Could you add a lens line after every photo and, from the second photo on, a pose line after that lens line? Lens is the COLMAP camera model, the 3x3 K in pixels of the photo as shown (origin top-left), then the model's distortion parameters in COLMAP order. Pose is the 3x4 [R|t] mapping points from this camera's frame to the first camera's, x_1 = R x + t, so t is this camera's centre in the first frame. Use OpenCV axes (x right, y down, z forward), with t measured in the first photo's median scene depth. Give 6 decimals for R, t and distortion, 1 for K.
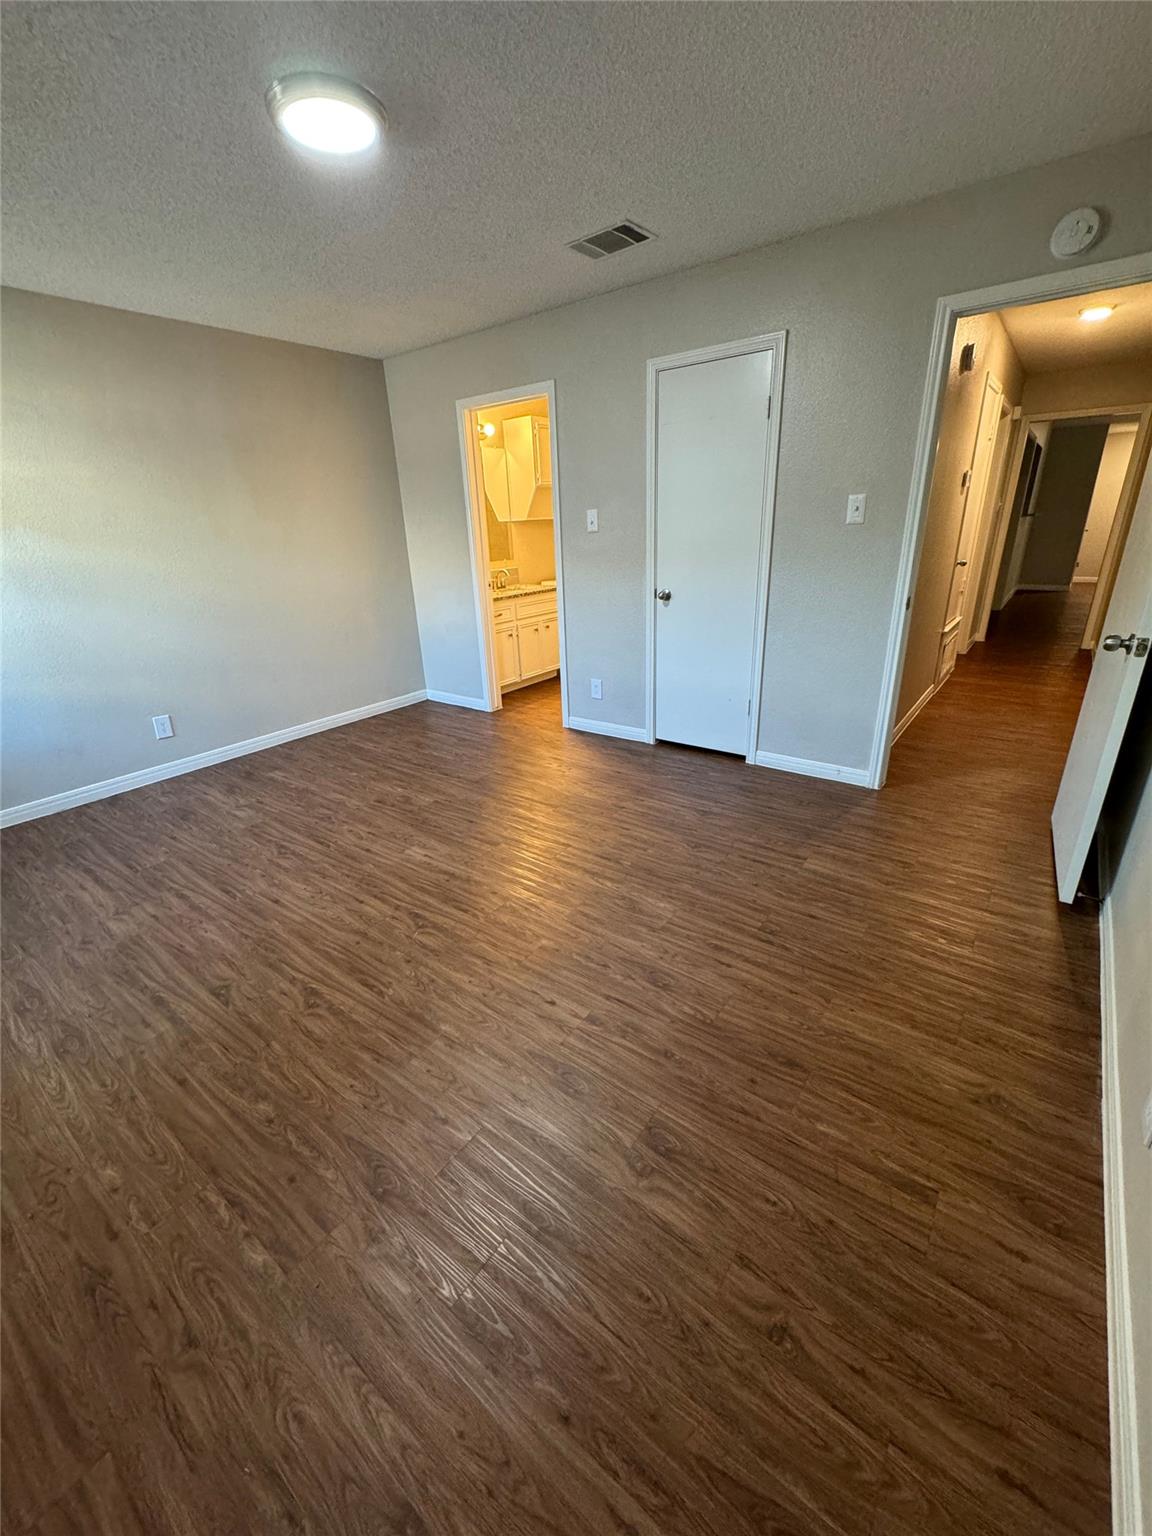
lens RADIAL K [[613.4, 0, 576.0], [0, 613.4, 768.0], [0, 0, 1]] dist [-0.003269, -0.000009]
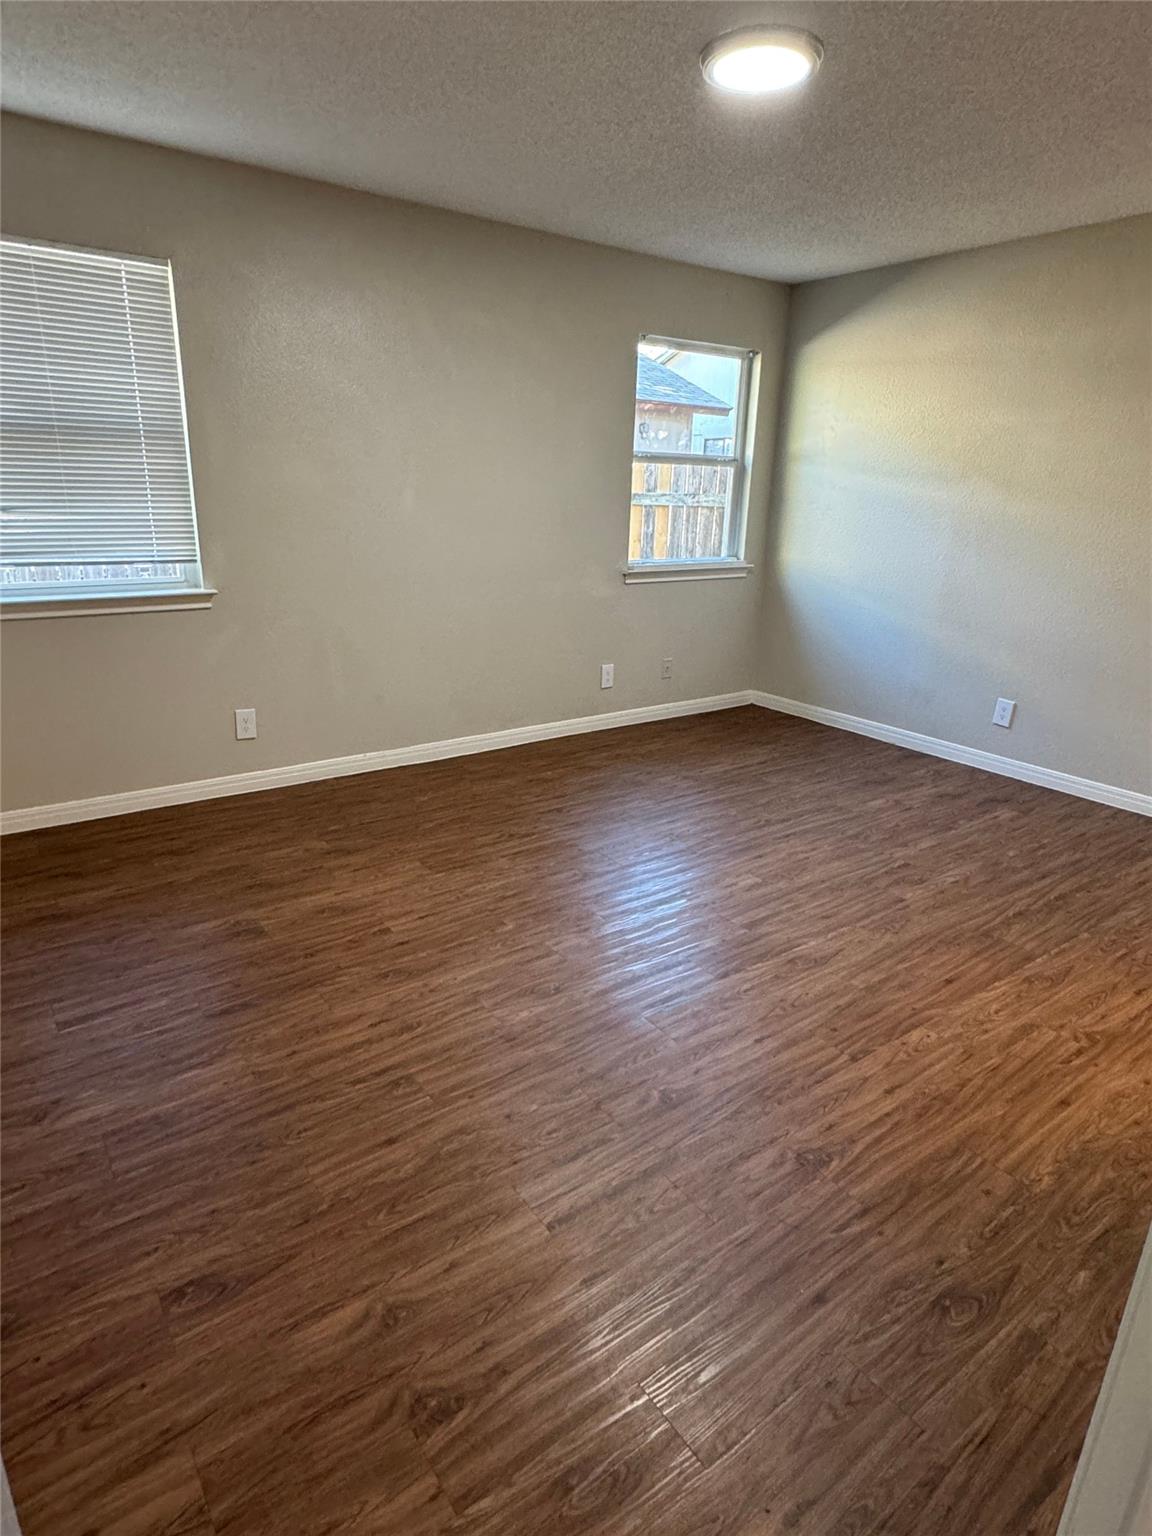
lens RADIAL K [[860.6, 0, 576.0], [0, 860.6, 768.0], [0, 0, 1]] dist [-0.000063, -0.001646]
pose [[-0.286916, 0.331572, -0.898743, 0.684773], [-0.373587, 0.825176, 0.423695, -0.337814], [0.882106, 0.457324, -0.112885, 0.772519]]
